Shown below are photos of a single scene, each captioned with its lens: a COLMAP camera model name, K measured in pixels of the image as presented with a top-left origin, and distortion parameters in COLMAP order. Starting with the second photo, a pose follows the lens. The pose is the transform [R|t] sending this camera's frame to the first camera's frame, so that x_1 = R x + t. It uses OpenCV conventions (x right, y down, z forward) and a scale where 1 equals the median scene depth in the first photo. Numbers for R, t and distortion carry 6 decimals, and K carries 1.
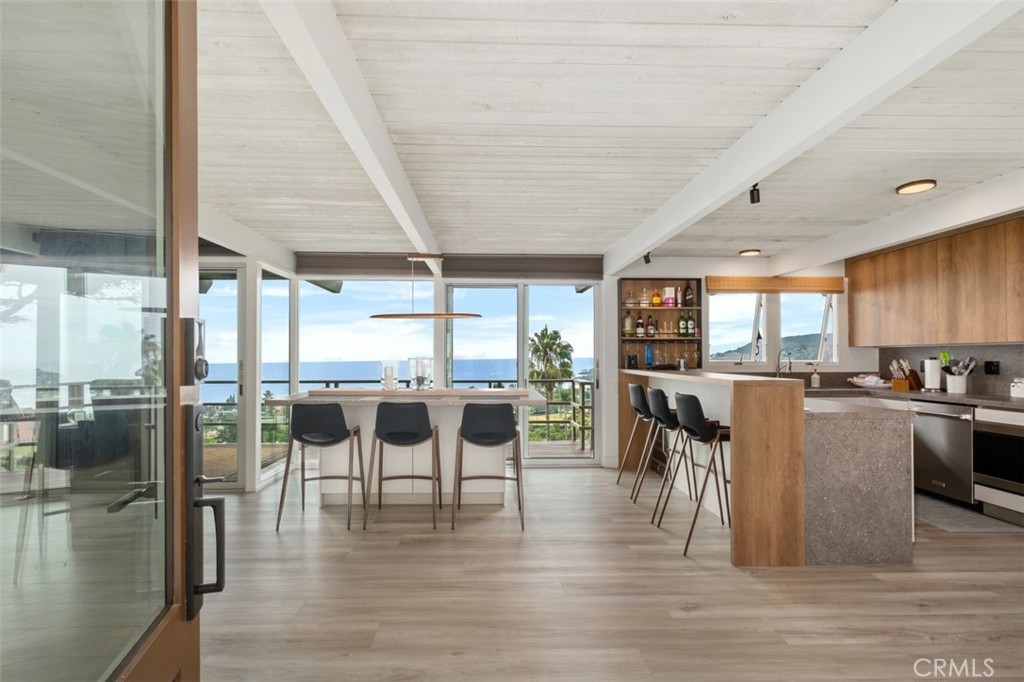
lens RADIAL K [[496.5, 0, 504.0], [0, 496.5, 354.5], [0, 0, 1]] dist [0.001933, 0.000448]
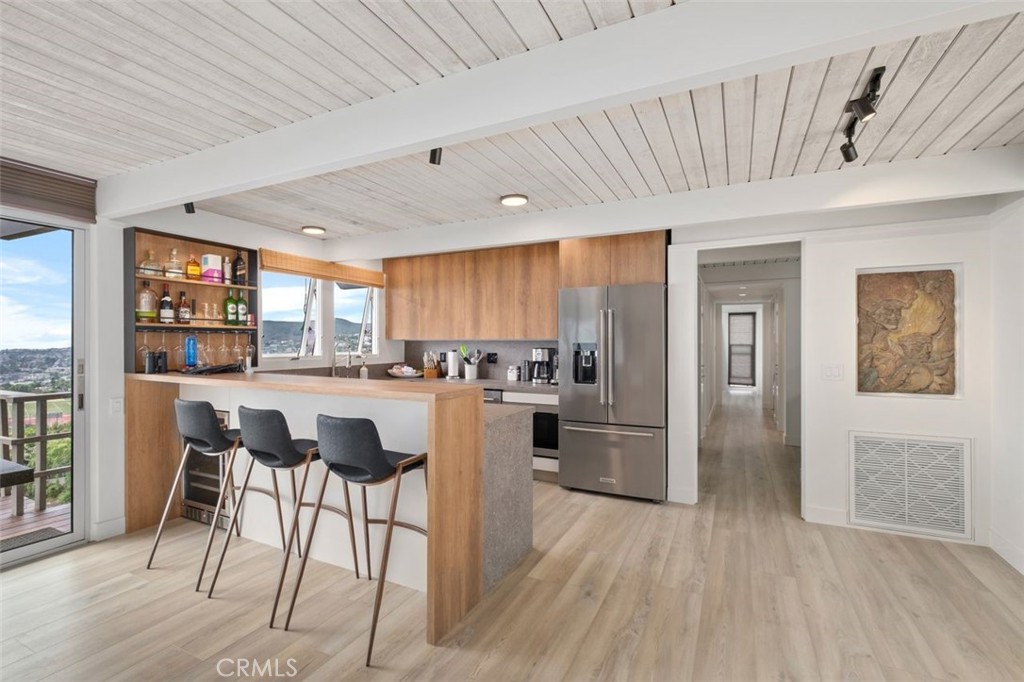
lens RADIAL K [[460.7, 0, 508.1], [0, 460.7, 343.2], [0, 0, 1]] dist [-0.003070, 0.001059]
pose [[0.477372, -0.001526, 0.878700, -0.045789], [-0.006384, 0.999966, 0.005204, -0.014797], [-0.878678, -0.008094, 0.477346, 0.313048]]
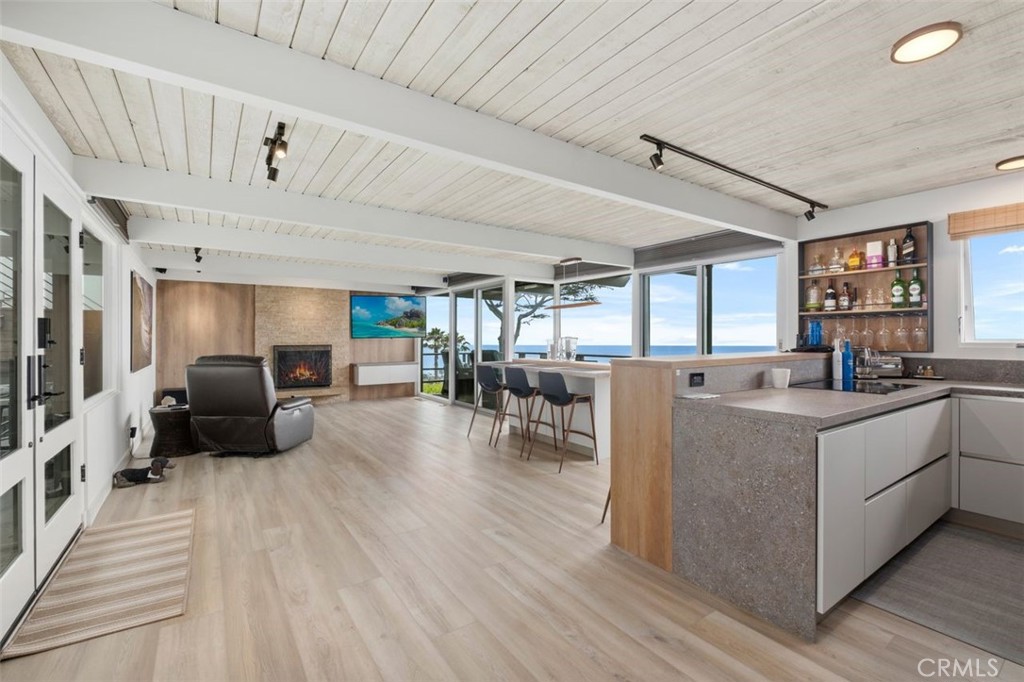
lens RADIAL K [[446.2, 0, 507.5], [0, 446.2, 338.9], [0, 0, 1]] dist [-0.005186, -0.000396]
pose [[0.535310, 0.000114, -0.844656, 0.602299], [0.005579, 0.999978, 0.003671, 0.003736], [0.844637, -0.006677, 0.535298, 0.182661]]
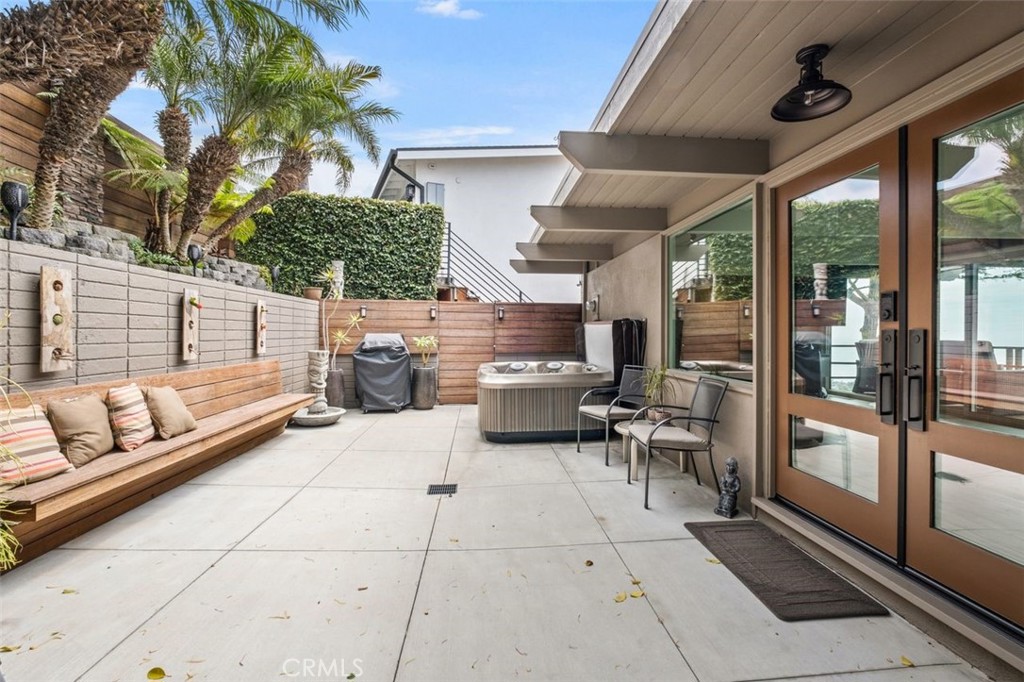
lens RADIAL K [[446.2, 0, 509.4], [0, 446.2, 334.3], [0, 0, 1]] dist [-0.005186, -0.000396]
pose [[0.026142, 0.006774, -0.999635, 0.437560], [0.003130, 0.999972, 0.006858, 0.014860], [0.999653, -0.003308, 0.026120, -0.296237]]
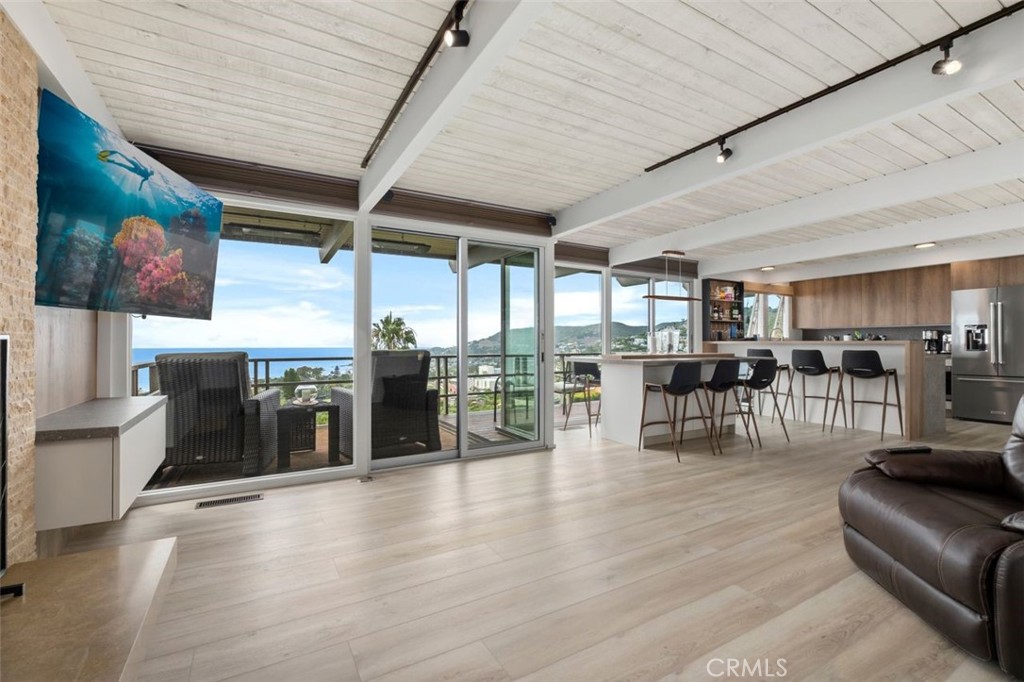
lens RADIAL K [[446.2, 0, 513.1], [0, 446.2, 341.9], [0, 0, 1]] dist [-0.005186, -0.000396]
pose [[0.880877, 0.000011, 0.473344, -0.868253], [-0.000095, 1.000000, 0.000154, 0.030563], [-0.473344, -0.000181, 0.880877, 0.132197]]
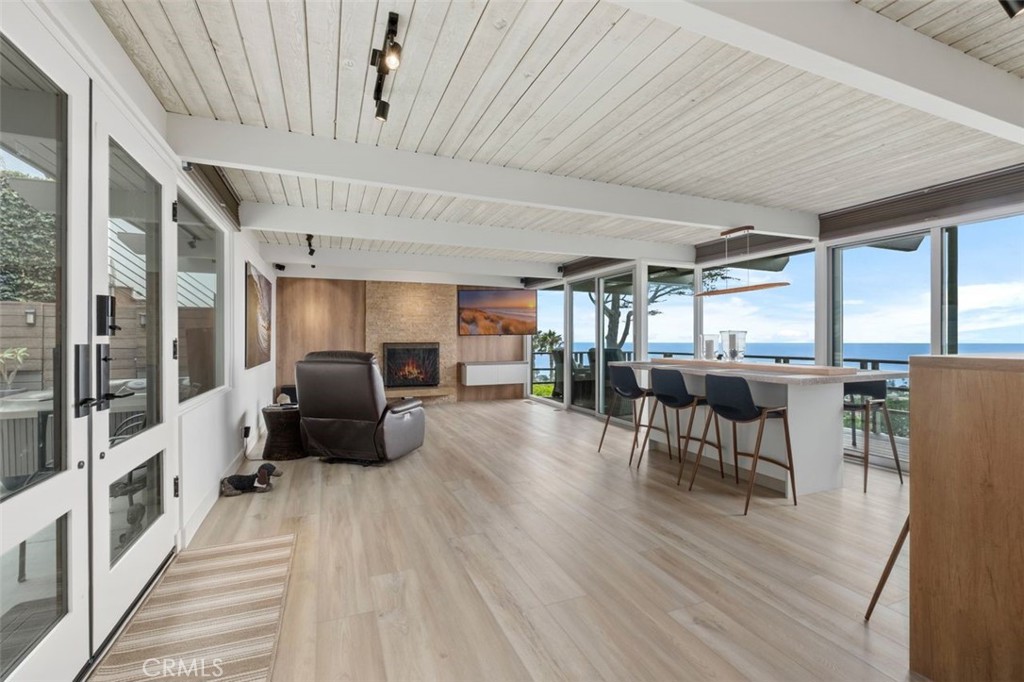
lens RADIAL K [[446.2, 0, 506.0], [0, 446.2, 338.3], [0, 0, 1]] dist [-0.005186, -0.000396]
pose [[0.343282, -0.002503, -0.939229, 0.429007], [0.006945, 0.999976, -0.000126, 0.014625], [0.939207, -0.006480, 0.343291, 0.196553]]
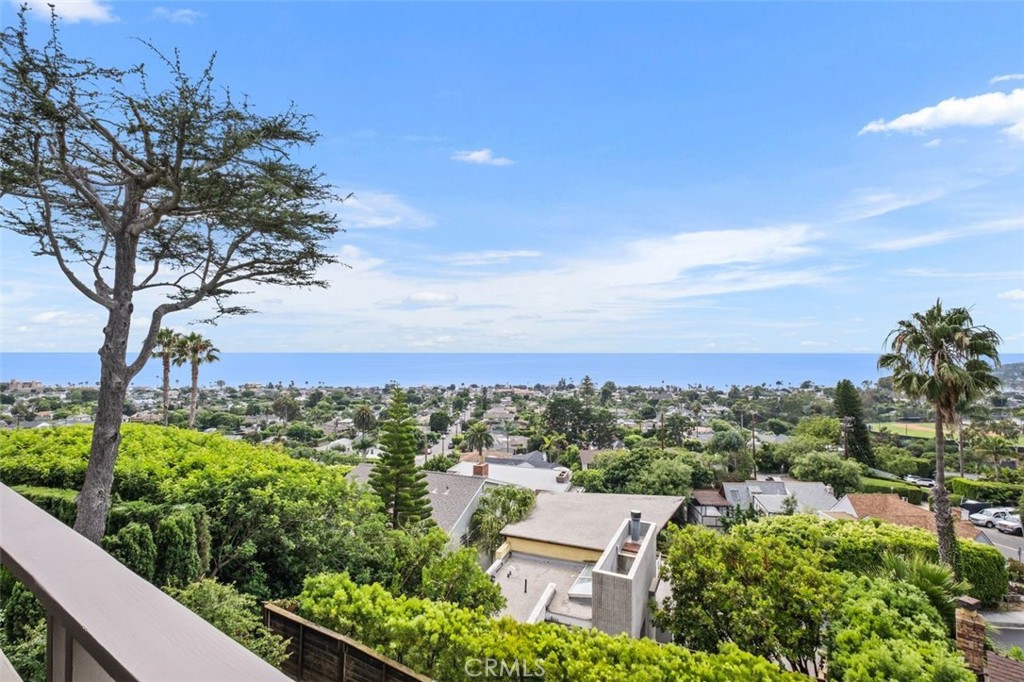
lens RADIAL K [[481.8, 0, 502.1], [0, 481.8, 342.6], [0, 0, 1]] dist [-0.003880, 0.003210]
pose [[0.806264, 0.004618, -0.591538, 0.021219], [-0.005459, 0.999985, 0.000366, -0.023138], [0.591531, 0.002934, 0.806277, 1.285211]]
